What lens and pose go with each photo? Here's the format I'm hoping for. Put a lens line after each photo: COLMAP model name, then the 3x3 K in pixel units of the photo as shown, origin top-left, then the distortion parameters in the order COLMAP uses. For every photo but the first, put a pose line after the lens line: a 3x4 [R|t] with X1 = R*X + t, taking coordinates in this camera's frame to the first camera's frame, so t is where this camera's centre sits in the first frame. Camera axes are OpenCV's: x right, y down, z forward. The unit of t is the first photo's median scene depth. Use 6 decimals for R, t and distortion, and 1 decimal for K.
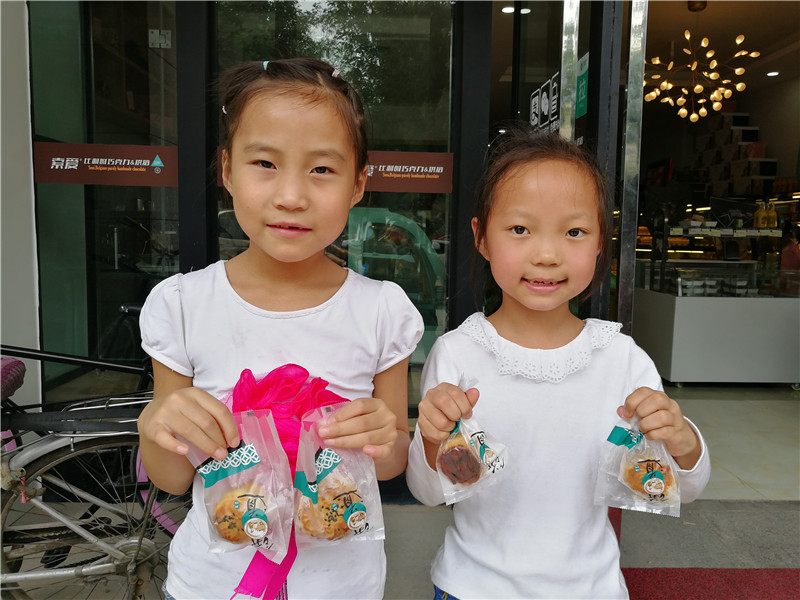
lens RADIAL K [[633.6, 0, 405.4], [0, 633.6, 298.6], [0, 0, 1]] dist [-0.000419, 0.012141]
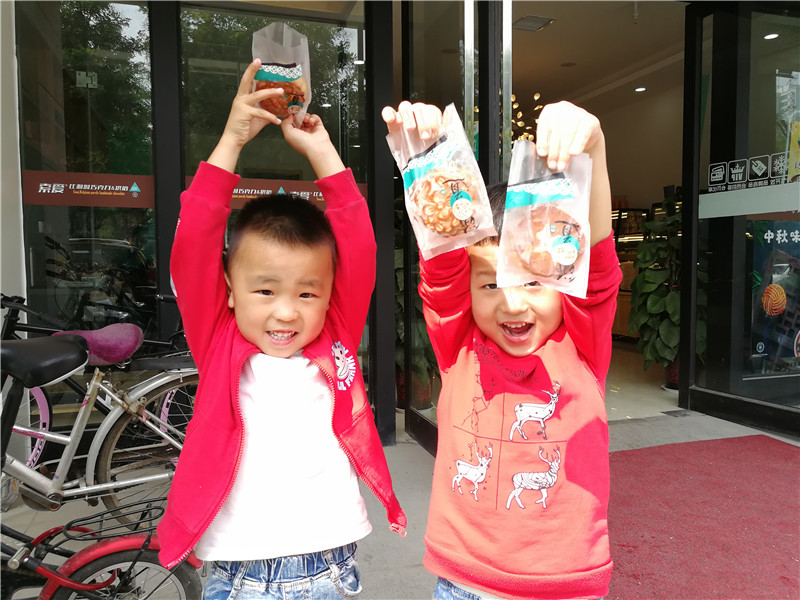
lens RADIAL K [[636.0, 0, 400.0], [0, 636.0, 300.0], [0, 0, 1]] dist [-0.000244, 0.042871]
pose [[0.961725, -0.039193, 0.271199, -0.117327], [0.049731, 0.998247, -0.032094, 0.034266], [-0.269465, 0.044352, 0.961988, -0.162966]]
